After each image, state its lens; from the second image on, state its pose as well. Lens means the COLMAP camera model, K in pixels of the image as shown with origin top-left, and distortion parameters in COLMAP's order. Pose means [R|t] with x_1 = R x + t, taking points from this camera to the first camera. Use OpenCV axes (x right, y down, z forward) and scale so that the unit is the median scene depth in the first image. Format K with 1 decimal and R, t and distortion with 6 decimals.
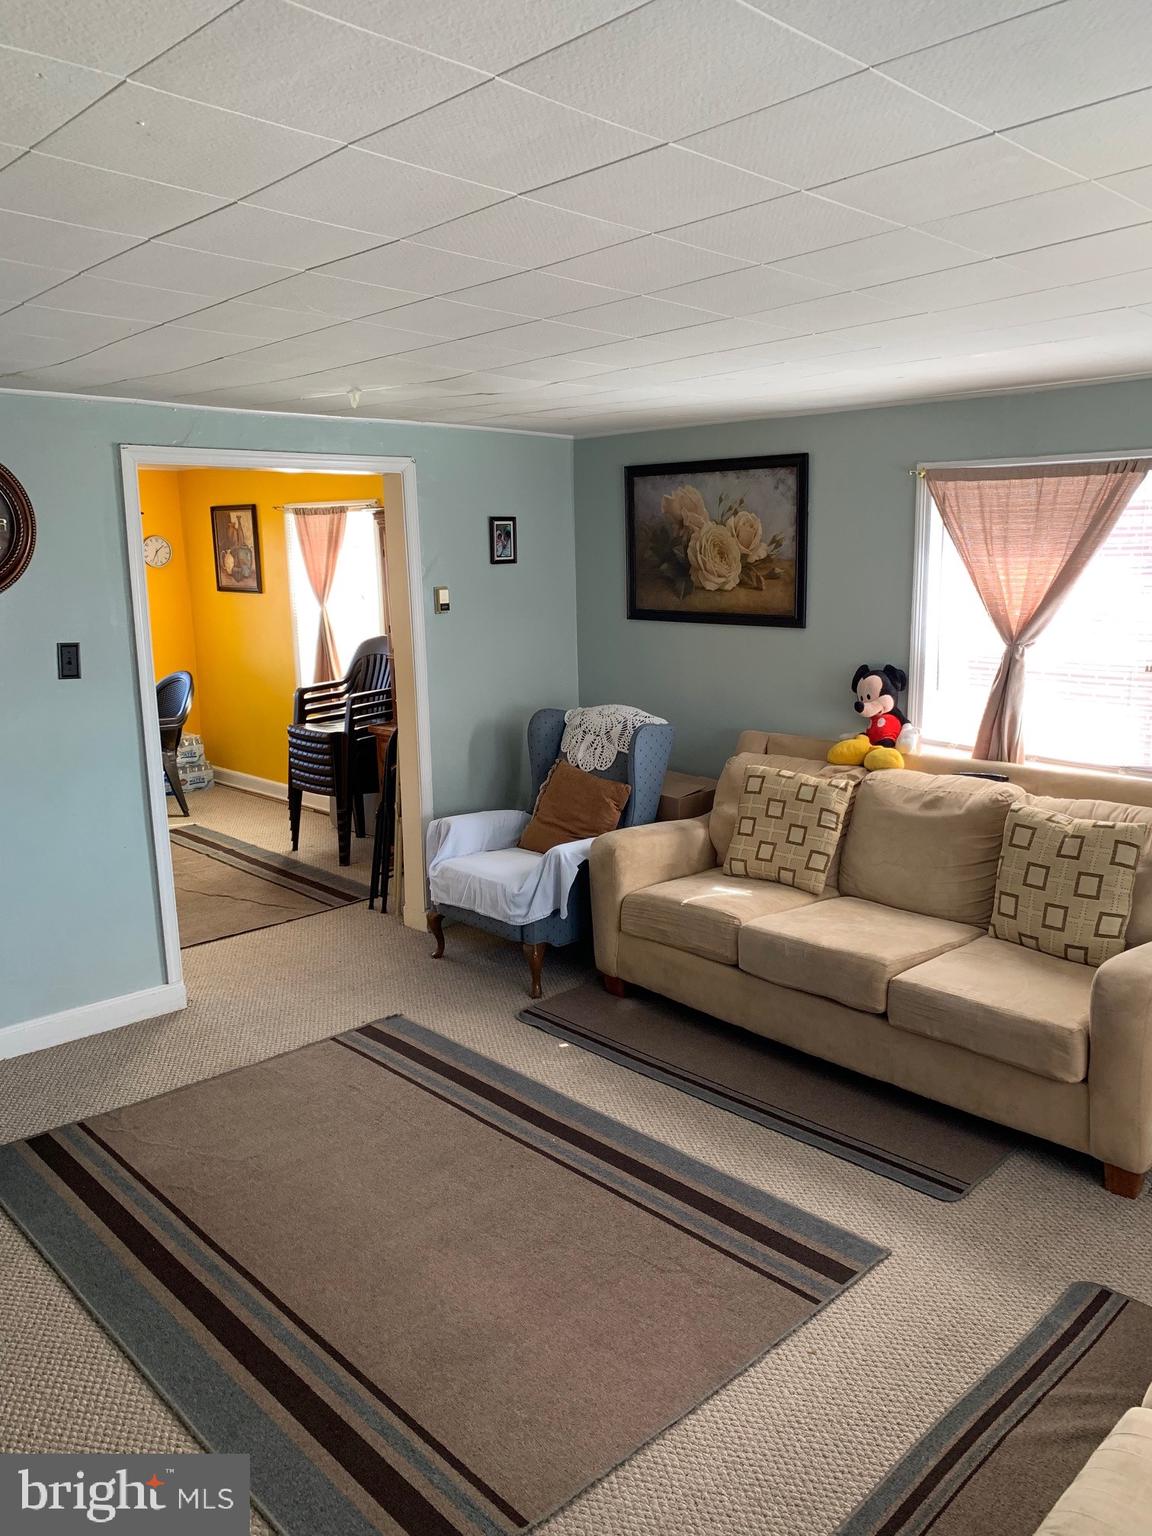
lens RADIAL K [[1179.6, 0, 575.1], [0, 1179.6, 767.4], [0, 0, 1]] dist [0.013126, -0.007992]
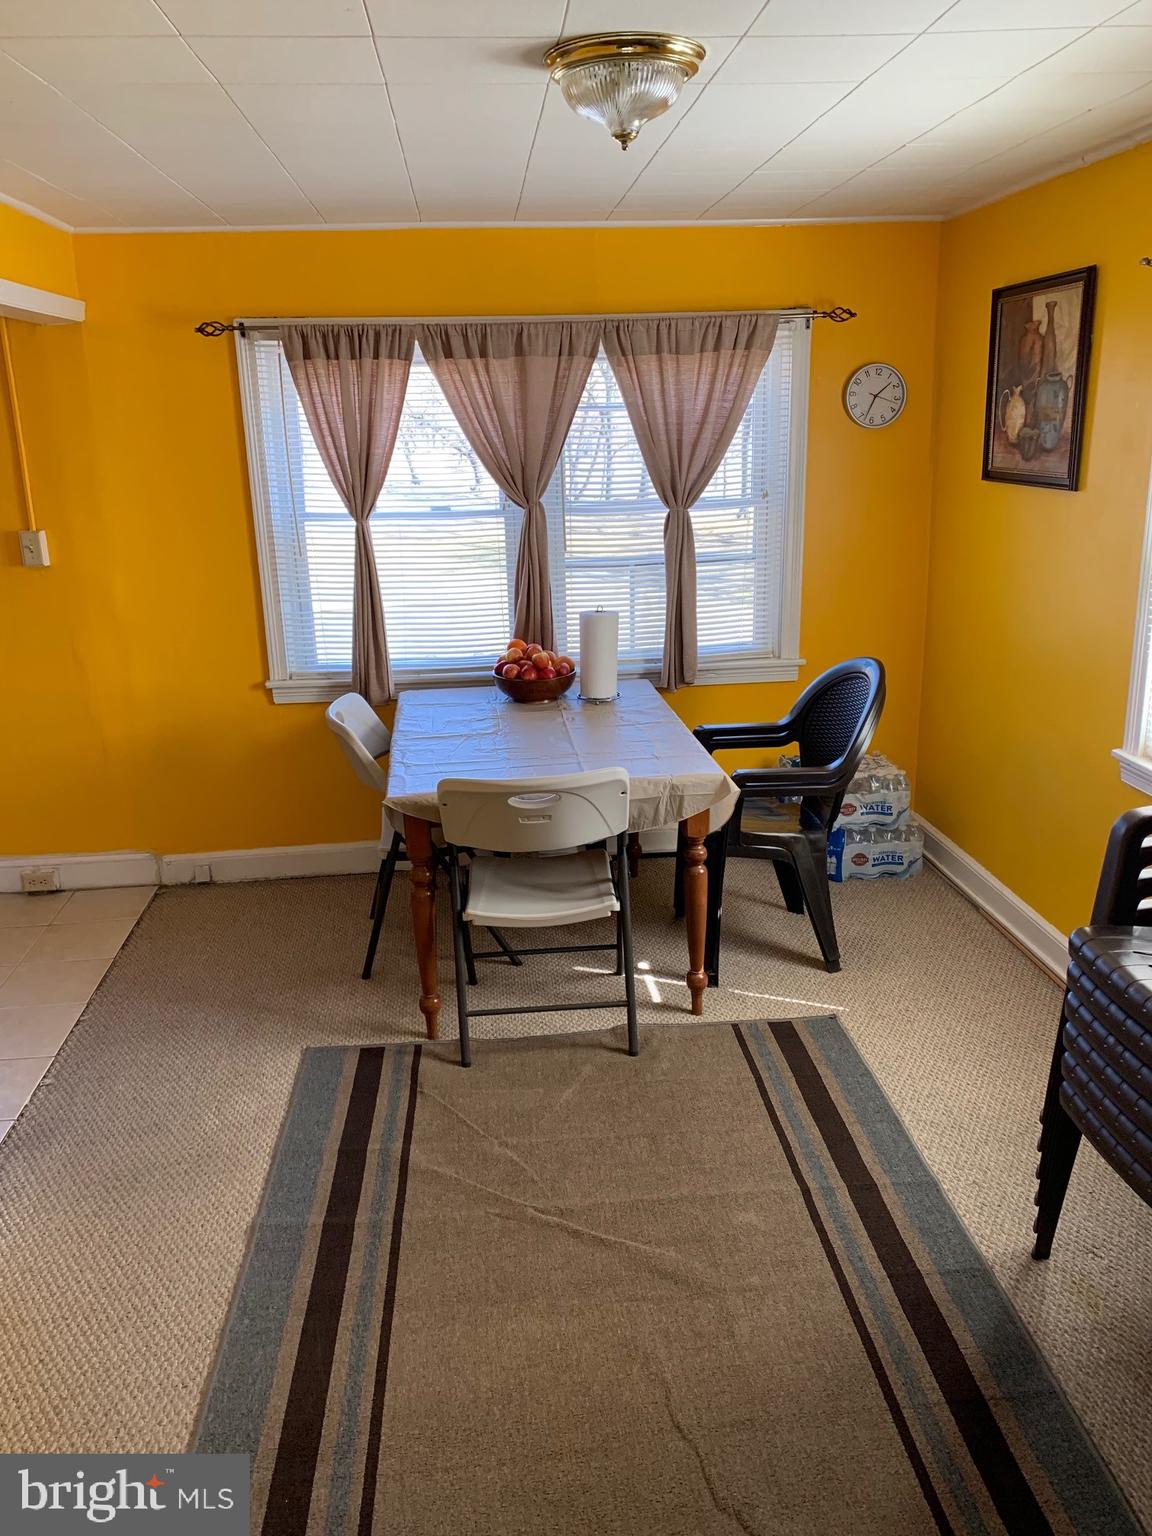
lens RADIAL K [[1179.6, 0, 577.2], [0, 1179.6, 765.4], [0, 0, 1]] dist [0.013126, -0.007992]
pose [[0.784170, 0.167926, -0.597393, -0.135752], [-0.103585, 0.984604, 0.140800, -0.090940], [0.611840, -0.048530, 0.789492, 0.549494]]
